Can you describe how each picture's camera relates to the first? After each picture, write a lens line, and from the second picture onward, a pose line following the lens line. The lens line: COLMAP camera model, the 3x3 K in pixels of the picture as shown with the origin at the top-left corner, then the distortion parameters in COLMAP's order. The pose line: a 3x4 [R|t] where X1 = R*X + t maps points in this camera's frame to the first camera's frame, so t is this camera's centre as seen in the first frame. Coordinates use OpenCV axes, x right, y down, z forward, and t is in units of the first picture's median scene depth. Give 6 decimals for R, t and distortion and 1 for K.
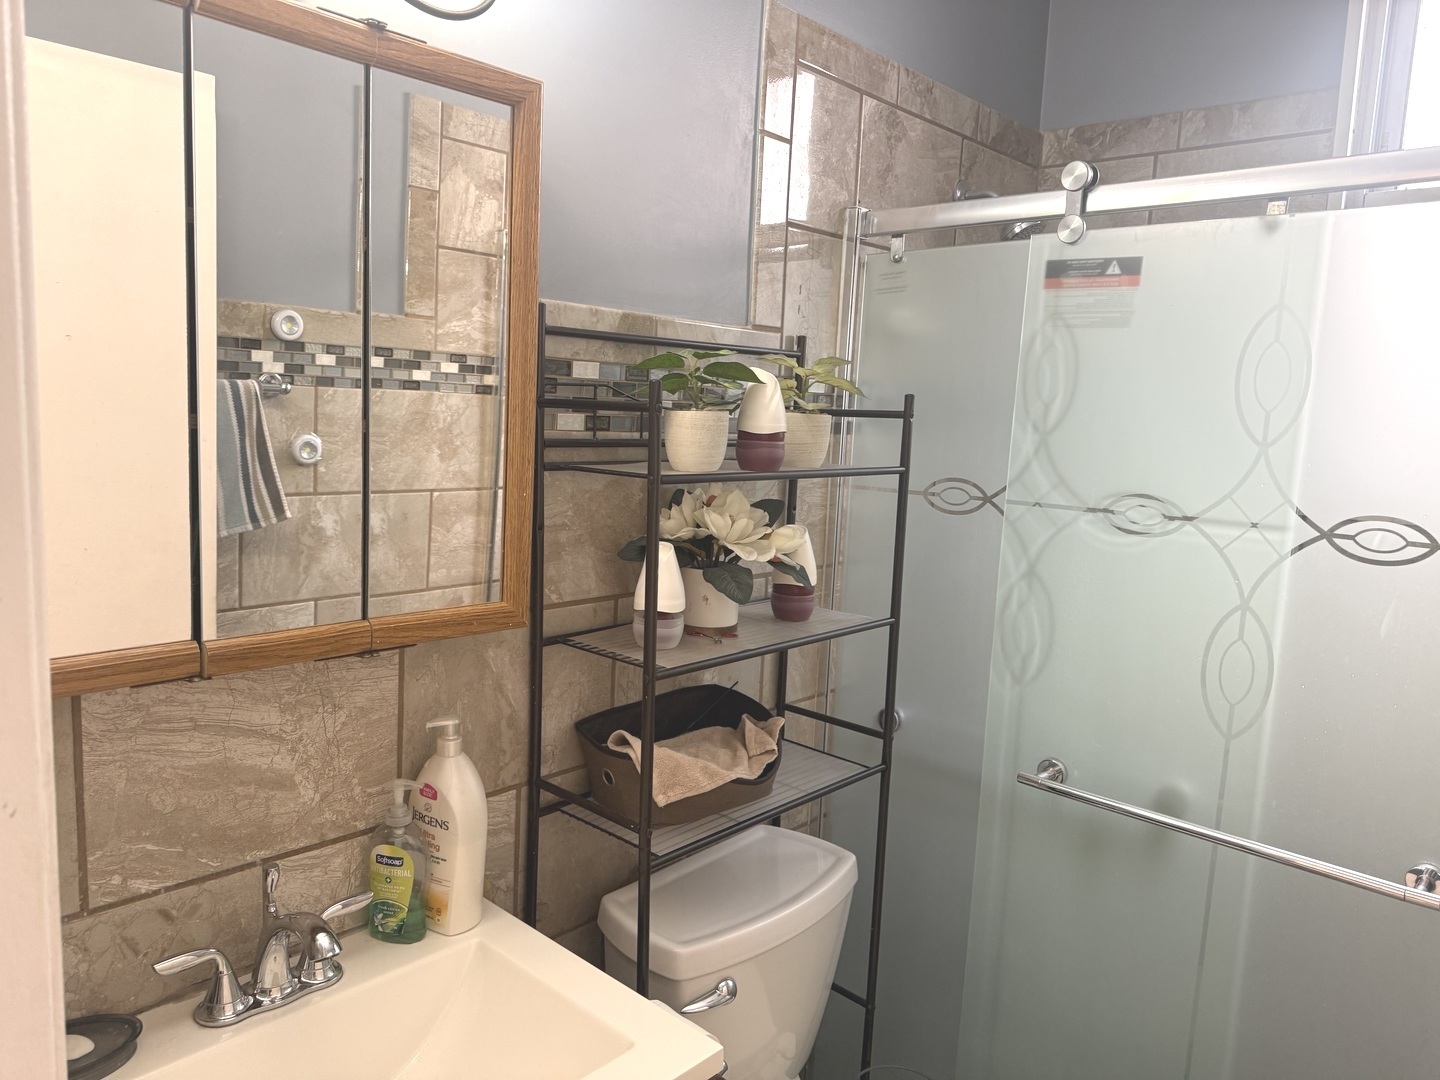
lens RADIAL K [[1000.4, 0, 722.2], [0, 1000.4, 540.3], [0, 0, 1]] dist [0.130011, -0.261462]
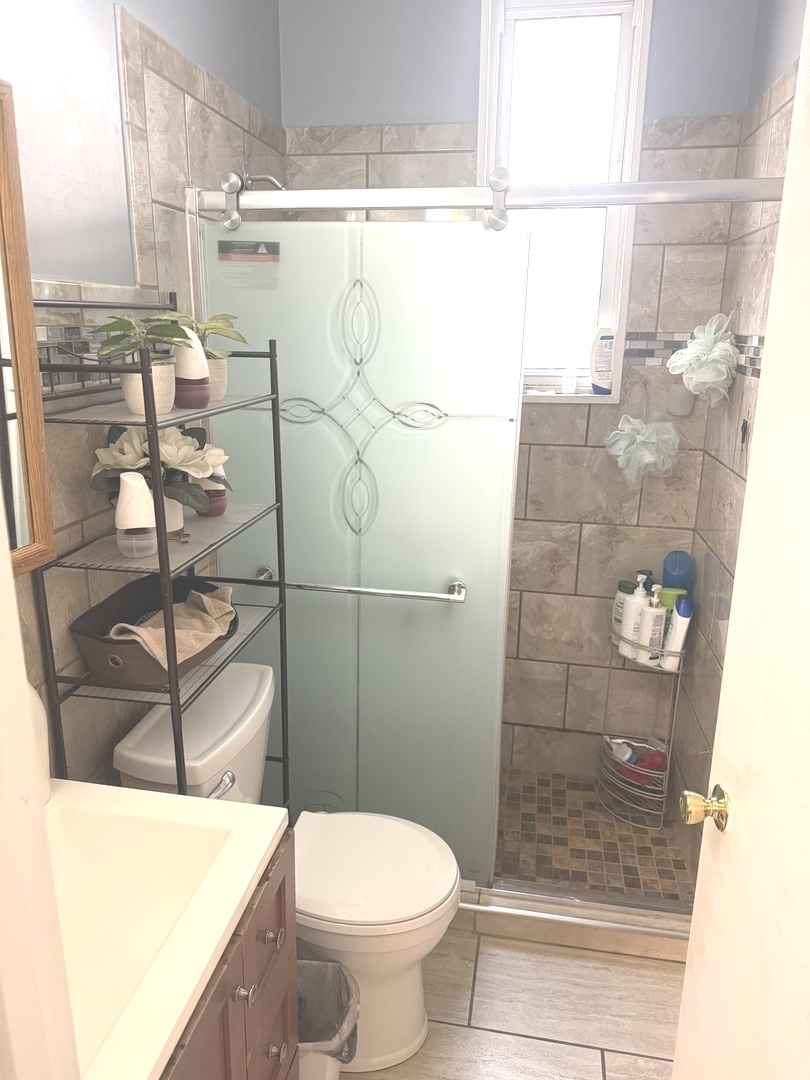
lens RADIAL K [[757.8, 0, 393.4], [0, 757.8, 541.9], [0, 0, 1]] dist [0.025577, -0.046359]
pose [[0.847324, -0.175704, 0.501169, -0.236674], [0.093129, 0.978221, 0.185500, -0.051647], [-0.522847, -0.110506, 0.845233, 0.010870]]
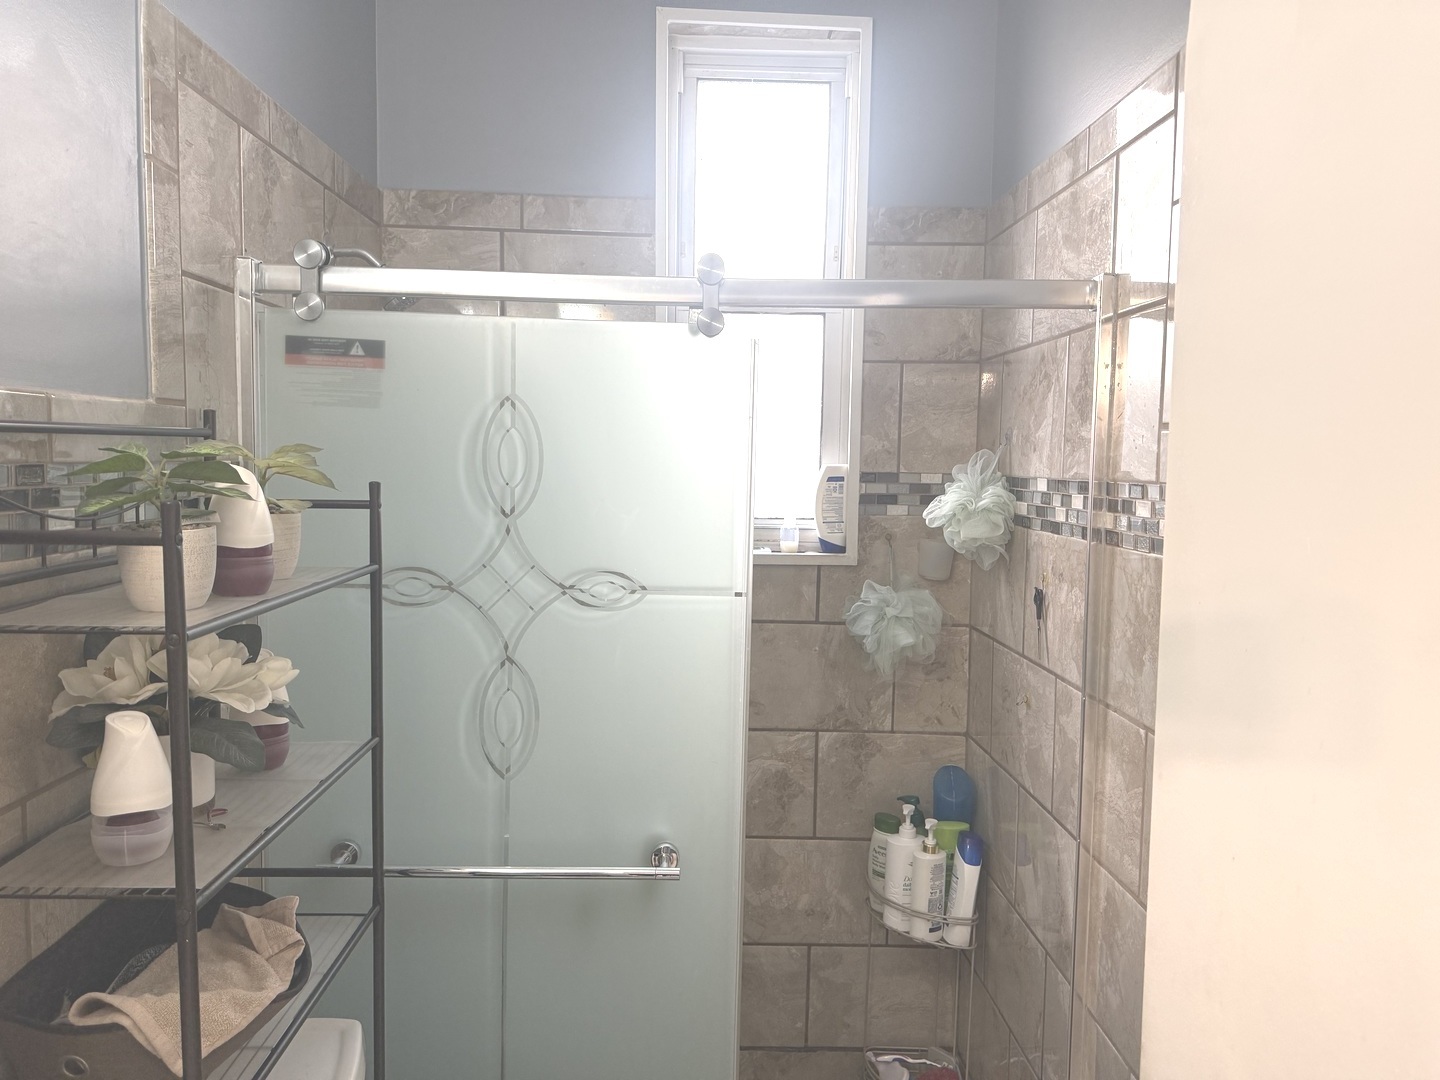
lens RADIAL K [[1014.5, 0, 720.0], [0, 1014.5, 540.0], [0, 0, 1]] dist [0.055584, -0.071844]
pose [[0.714686, -0.083748, 0.694413, -0.220798], [0.102020, 0.994670, 0.014961, -0.076399], [-0.691965, 0.060152, 0.719421, 0.146758]]
